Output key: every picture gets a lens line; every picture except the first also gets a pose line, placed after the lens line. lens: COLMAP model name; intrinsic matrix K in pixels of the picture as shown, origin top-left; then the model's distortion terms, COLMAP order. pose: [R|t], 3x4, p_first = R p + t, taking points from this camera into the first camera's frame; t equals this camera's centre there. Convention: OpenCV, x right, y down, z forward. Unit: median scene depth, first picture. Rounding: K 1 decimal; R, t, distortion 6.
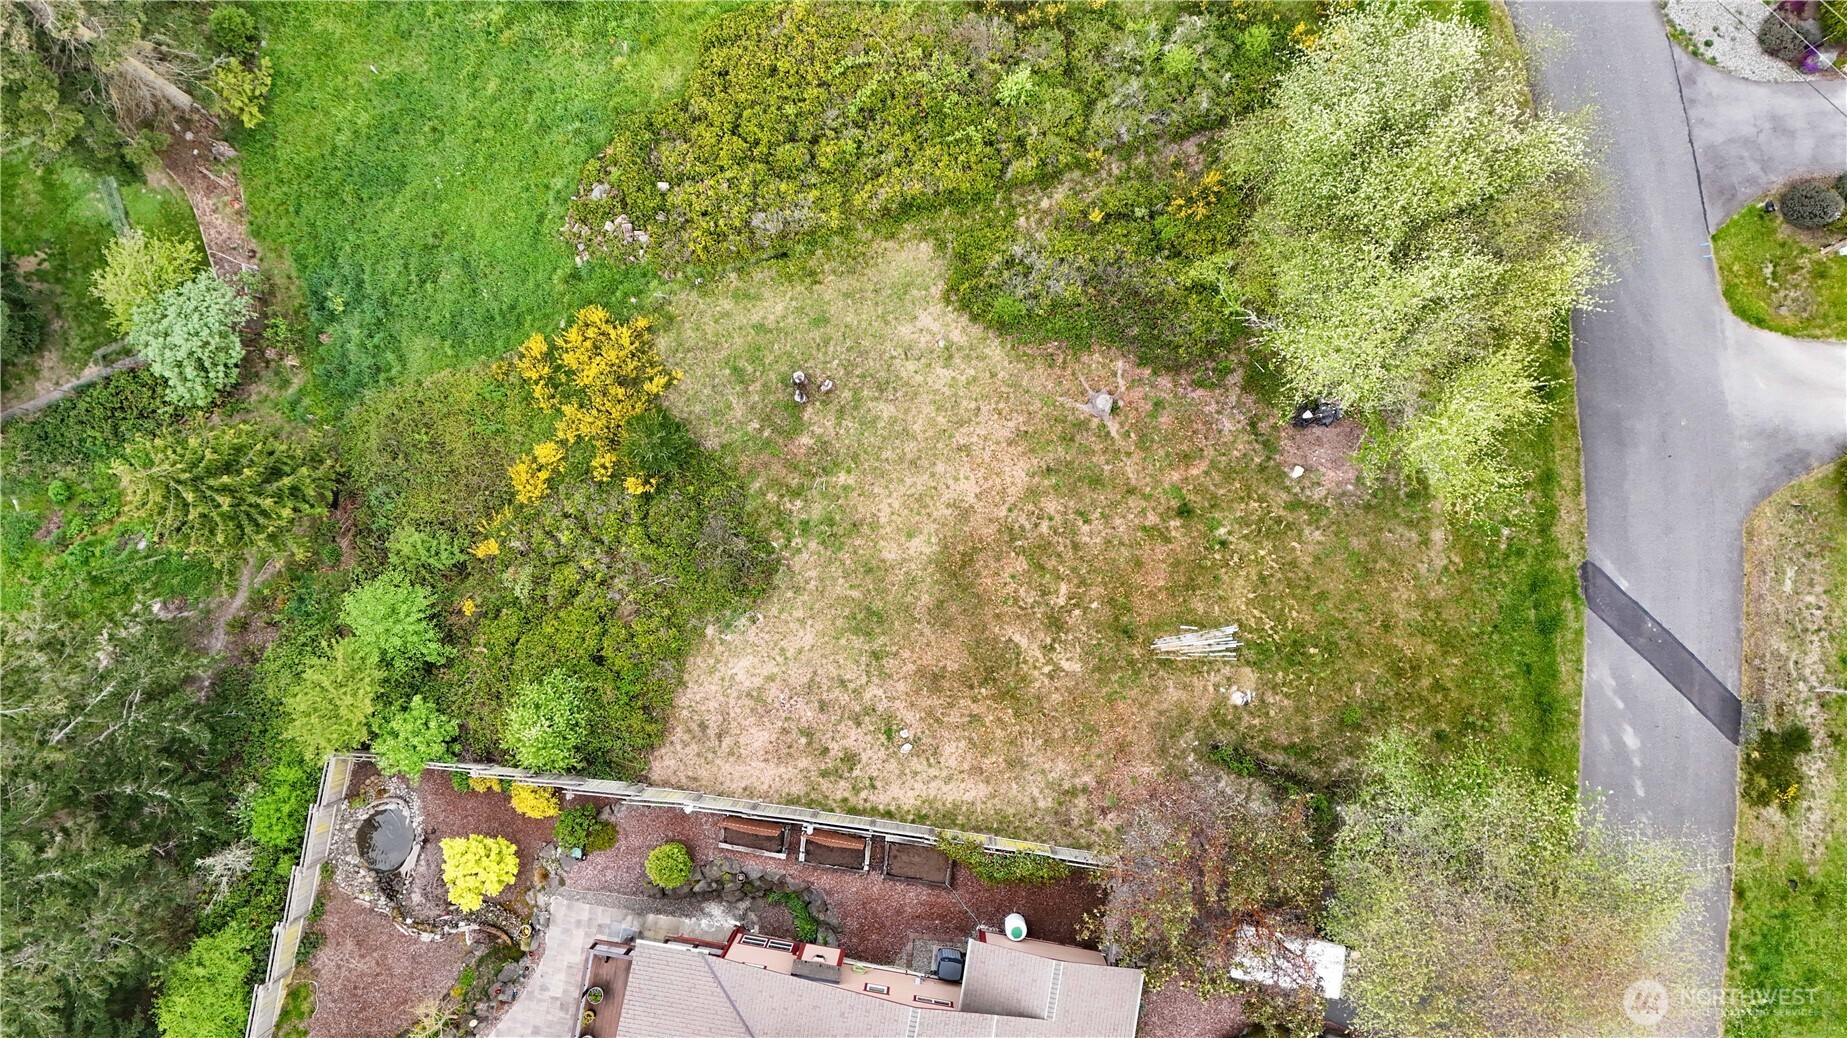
lens RADIAL K [[1353.1, 0, 922.9], [0, 1353.1, 533.9], [0, 0, 1]] dist [0.095261, -0.085235]
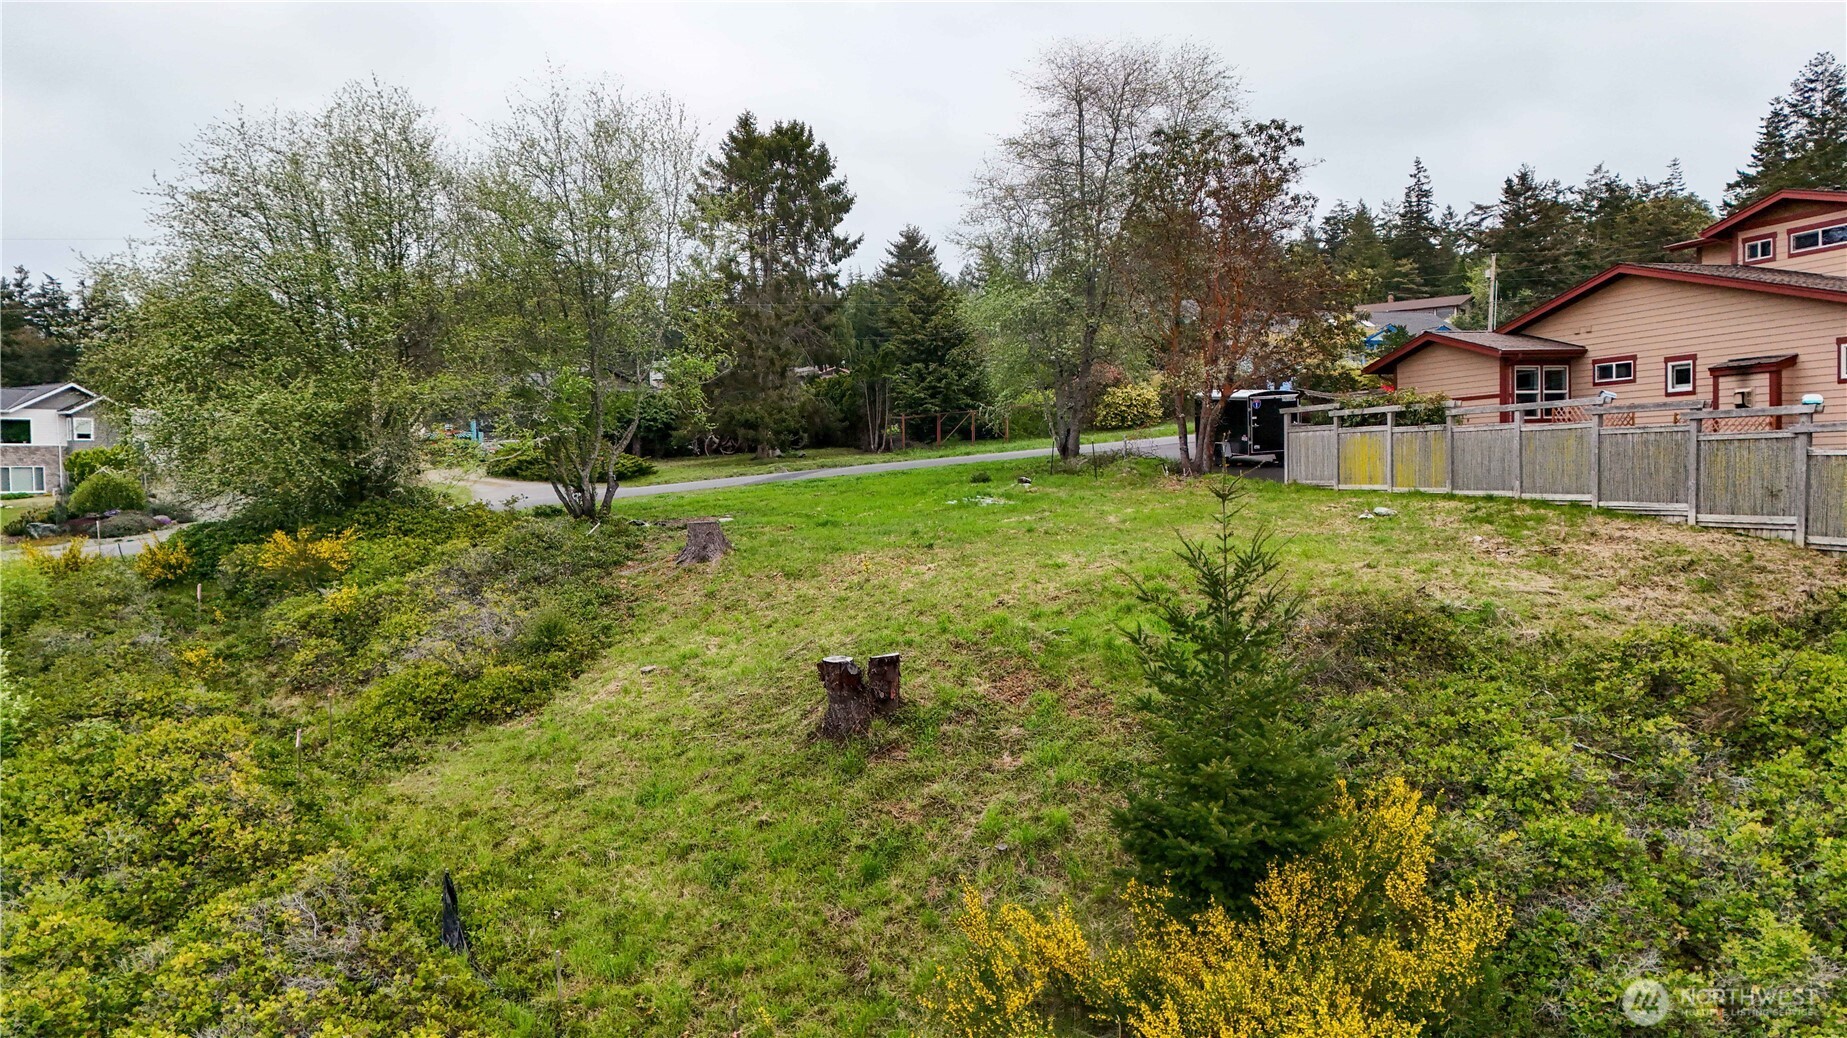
lens RADIAL K [[1353.1, 0, 910.6], [0, 1353.1, 509.7], [0, 0, 1]] dist [0.095261, -0.085235]
pose [[-0.410570, -0.003098, 0.911824, -0.446879], [0.911637, 0.019136, 0.410551, -0.258076], [-0.018721, 0.999812, -0.005033, 0.984690]]
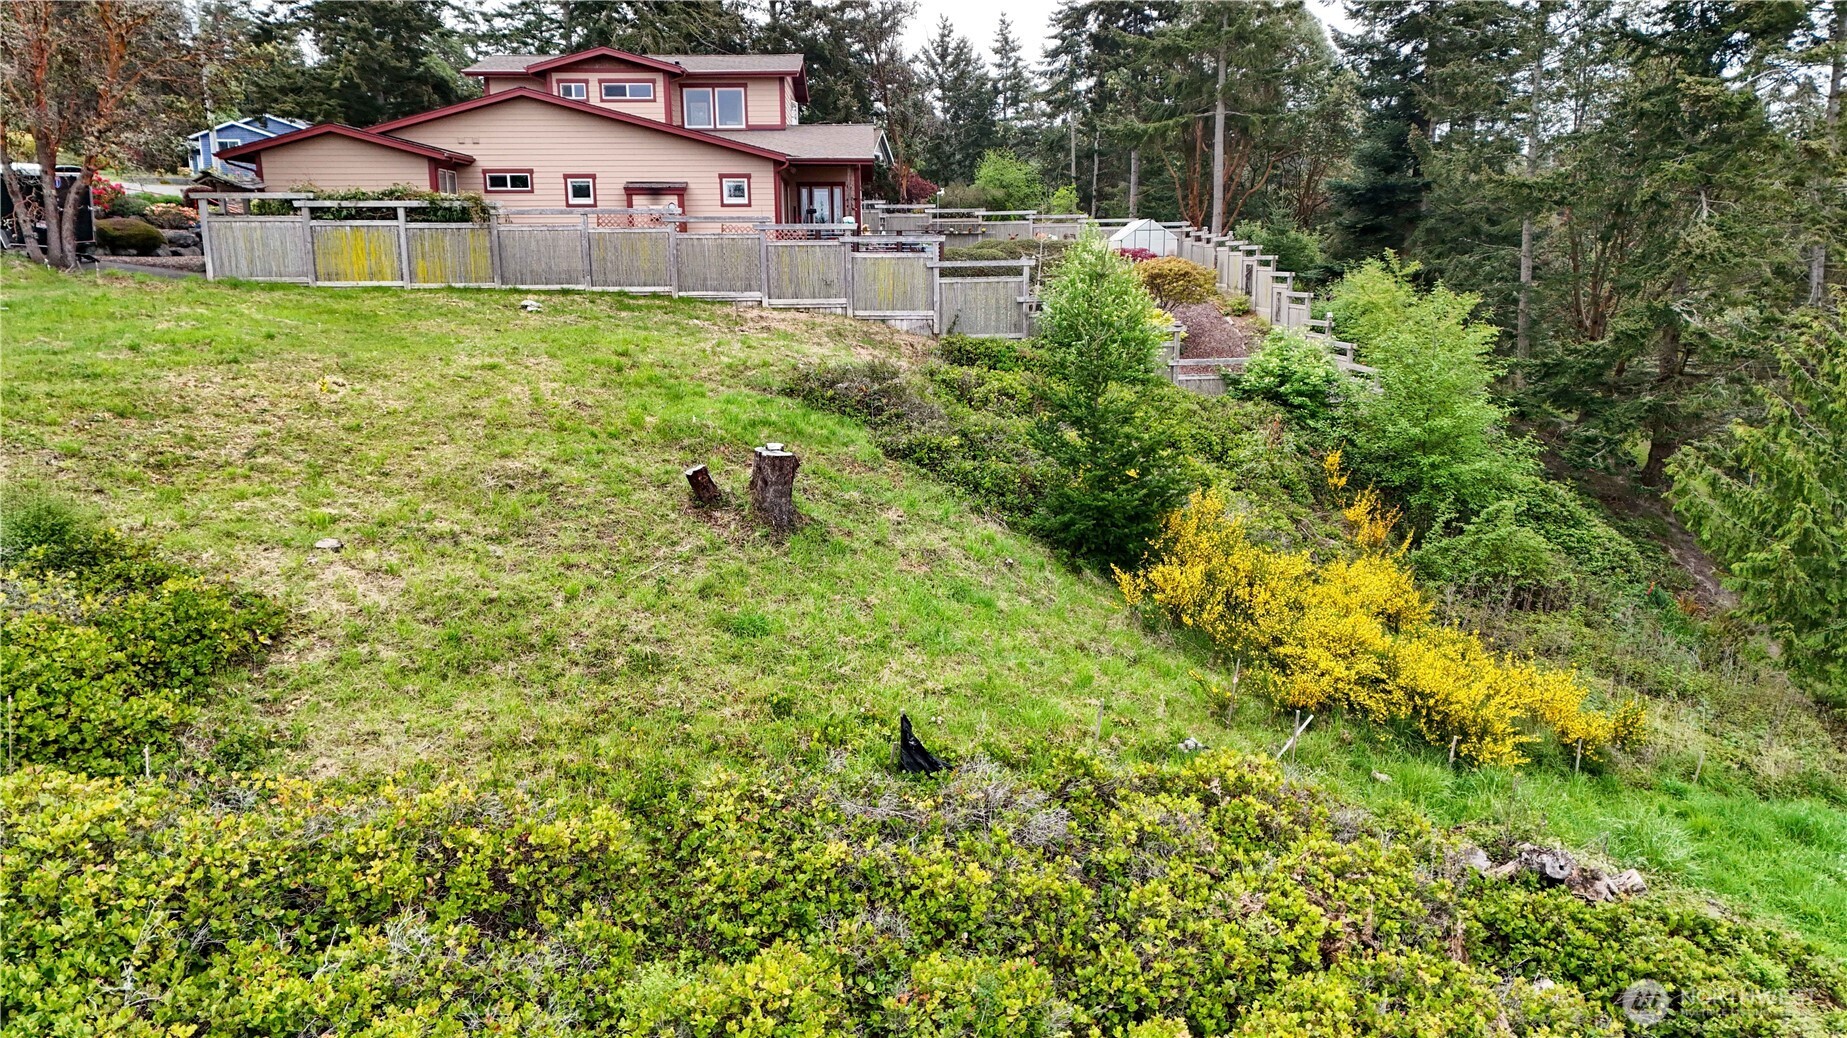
lens RADIAL K [[1353.1, 0, 936.5], [0, 1353.1, 516.3], [0, 0, 1]] dist [0.095261, -0.085235]
pose [[-0.978206, 0.063572, -0.197664, -0.062094], [-0.204744, -0.137006, 0.969180, -0.488178], [0.034531, 0.988528, 0.147036, 0.988796]]
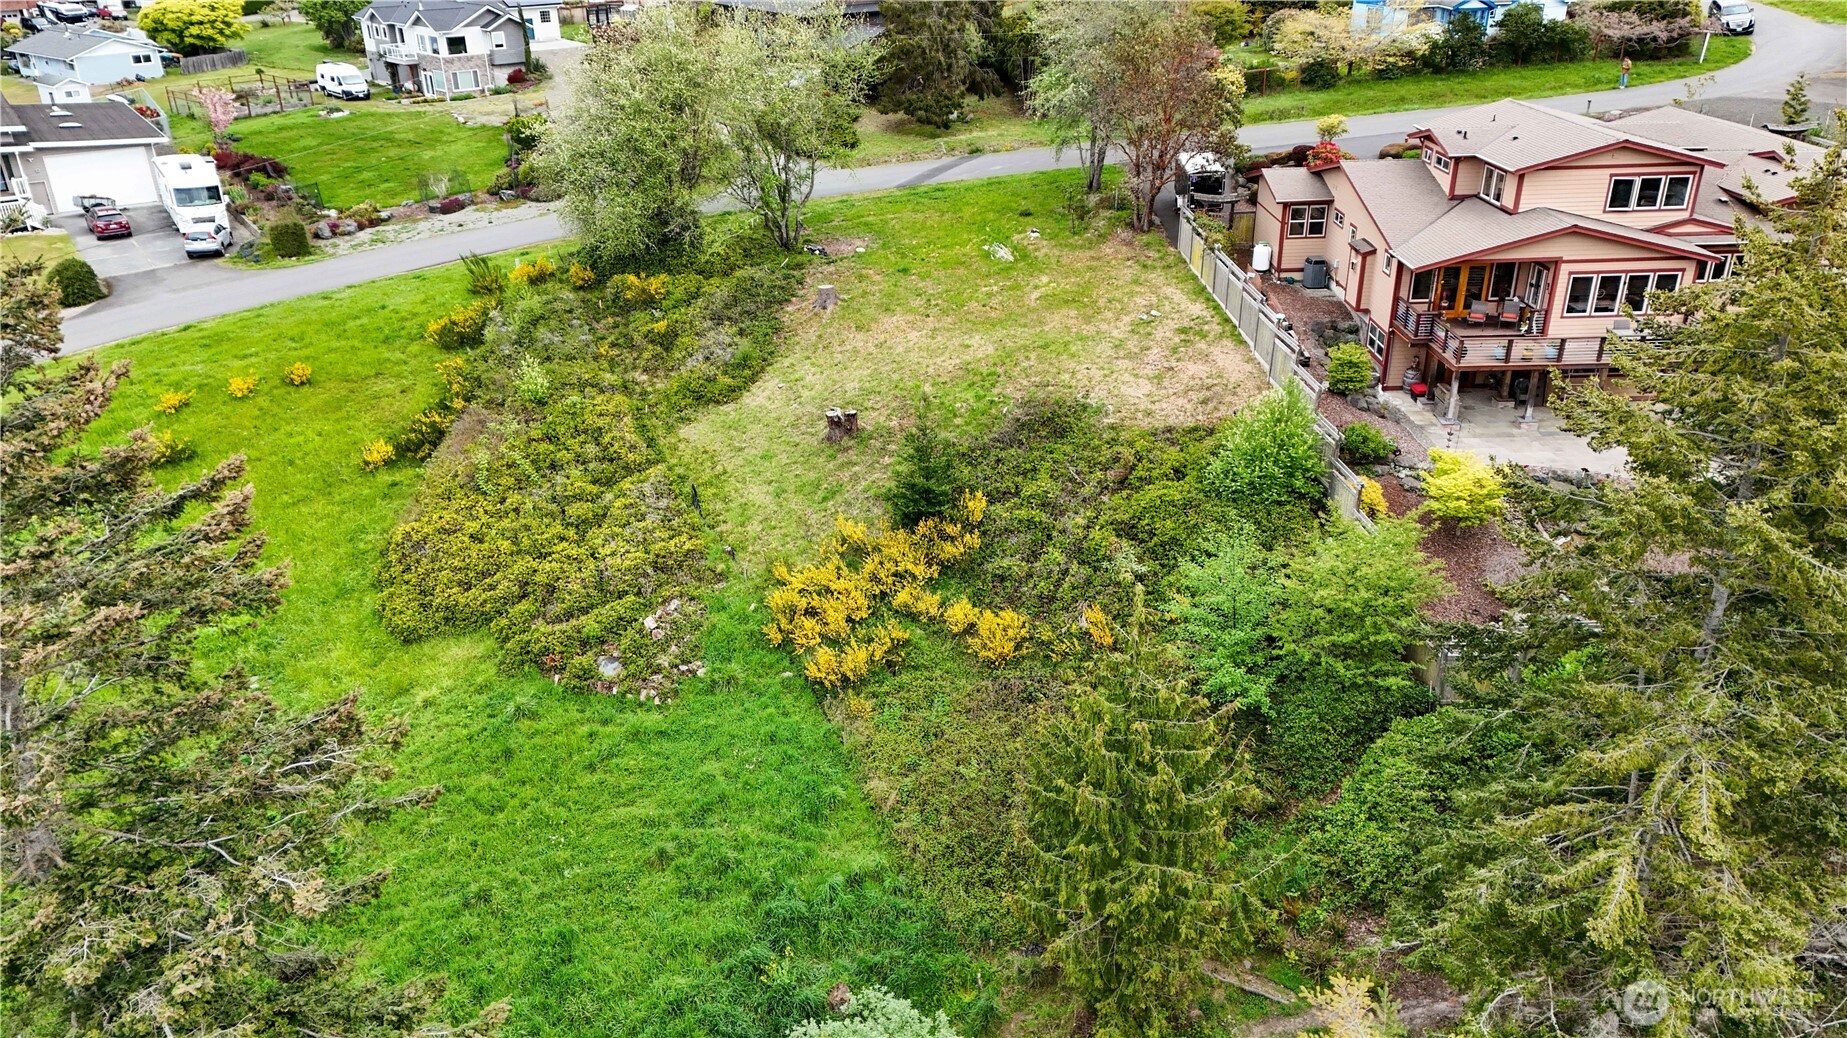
lens RADIAL K [[1353.1, 0, 928.1], [0, 1353.1, 520.2], [0, 0, 1]] dist [0.095261, -0.085235]
pose [[-0.188388, -0.407043, 0.893771, -1.031960], [0.981520, -0.046899, 0.185524, -0.239349], [-0.033599, 0.912204, 0.408356, 0.685968]]
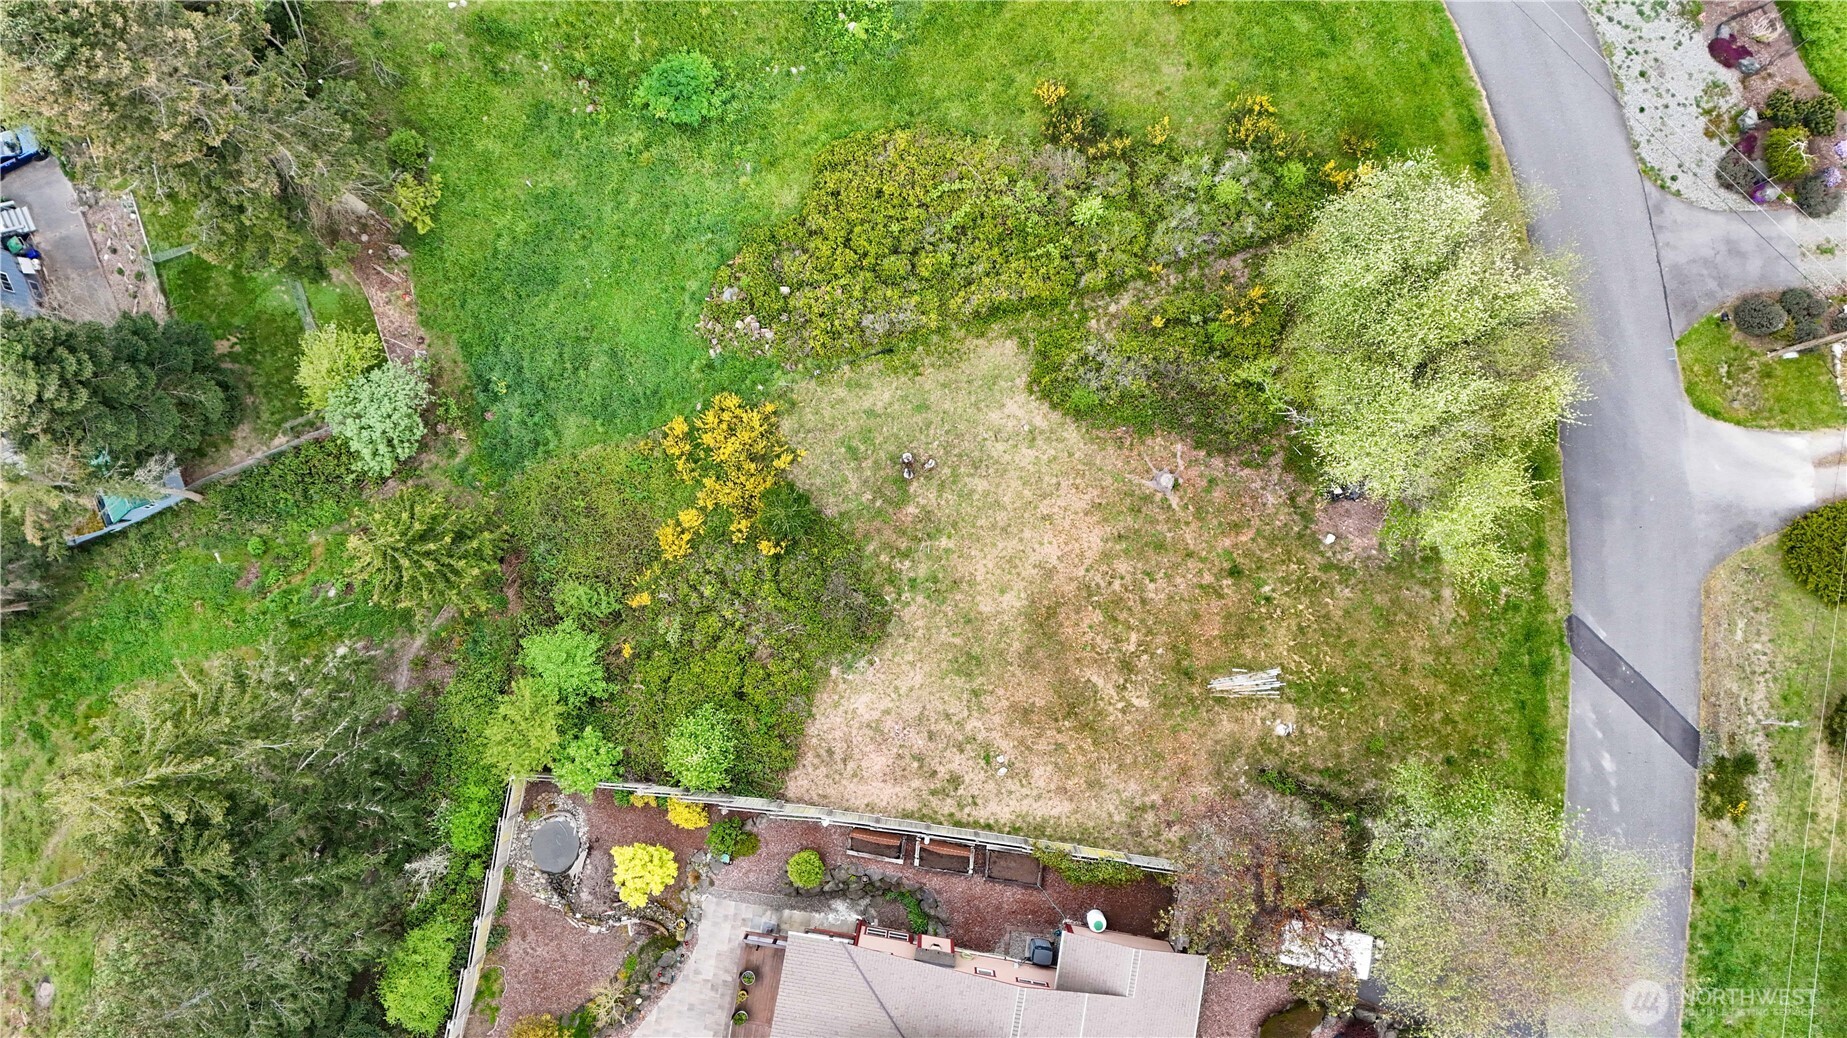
lens RADIAL K [[1353.1, 0, 923.4], [0, 1353.1, 532.2], [0, 0, 1]] dist [0.095261, -0.085235]
pose [[0.999990, -0.002194, 0.003834, -0.084011], [0.002170, 0.999979, 0.006065, -0.058584], [-0.003847, -0.006057, 0.999974, -0.189523]]
